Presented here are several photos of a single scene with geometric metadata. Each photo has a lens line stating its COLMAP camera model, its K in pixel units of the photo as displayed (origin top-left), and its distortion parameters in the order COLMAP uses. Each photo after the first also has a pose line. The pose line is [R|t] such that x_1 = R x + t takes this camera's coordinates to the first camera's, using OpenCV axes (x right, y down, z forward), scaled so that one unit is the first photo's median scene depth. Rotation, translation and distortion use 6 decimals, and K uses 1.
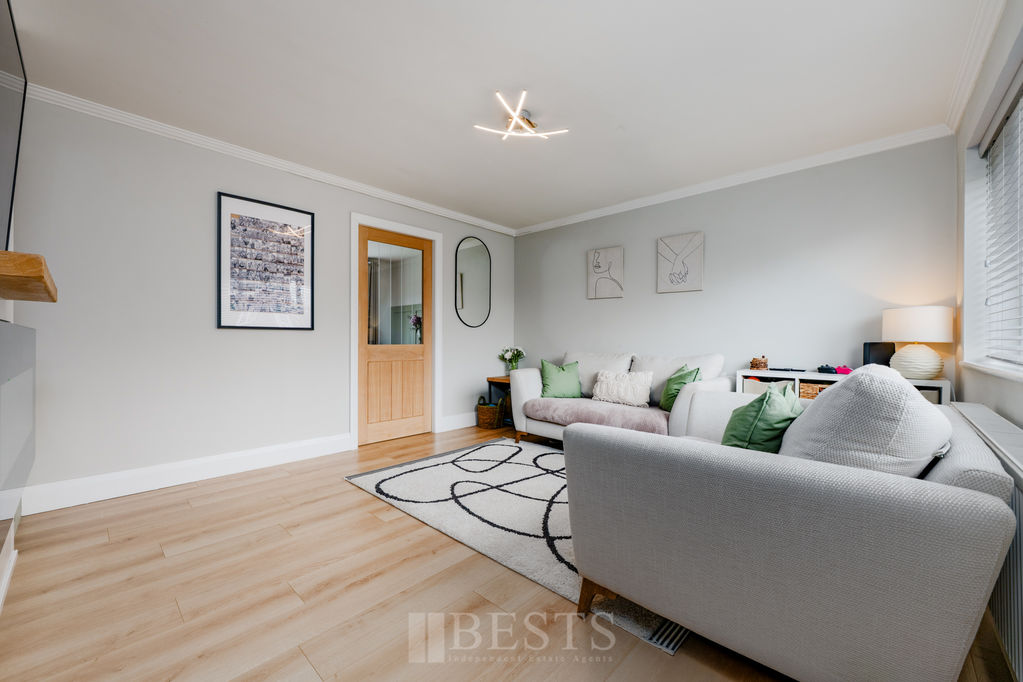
lens RADIAL K [[399.7, 0, 512.2], [0, 399.7, 338.7], [0, 0, 1]] dist [-0.000121, -0.000013]
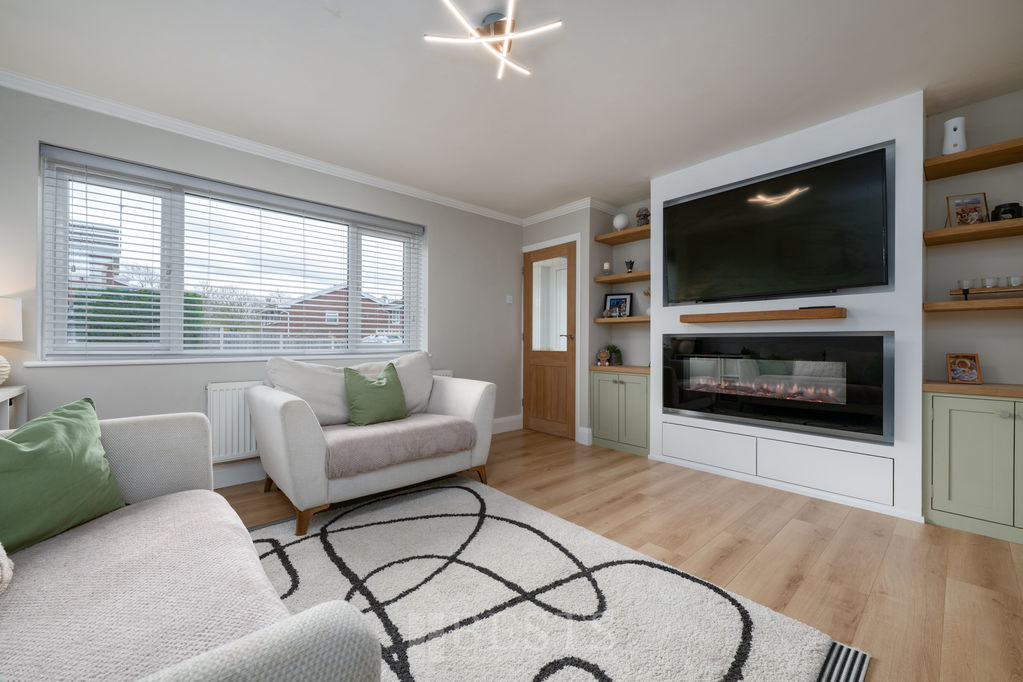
lens RADIAL K [[399.7, 0, 510.5], [0, 399.7, 341.7], [0, 0, 1]] dist [-0.000121, -0.000013]
pose [[-0.995316, -0.006164, 0.096476, -0.087837], [-0.006254, 0.999980, -0.000627, 0.002102], [-0.096470, -0.001227, -0.995335, 1.915631]]
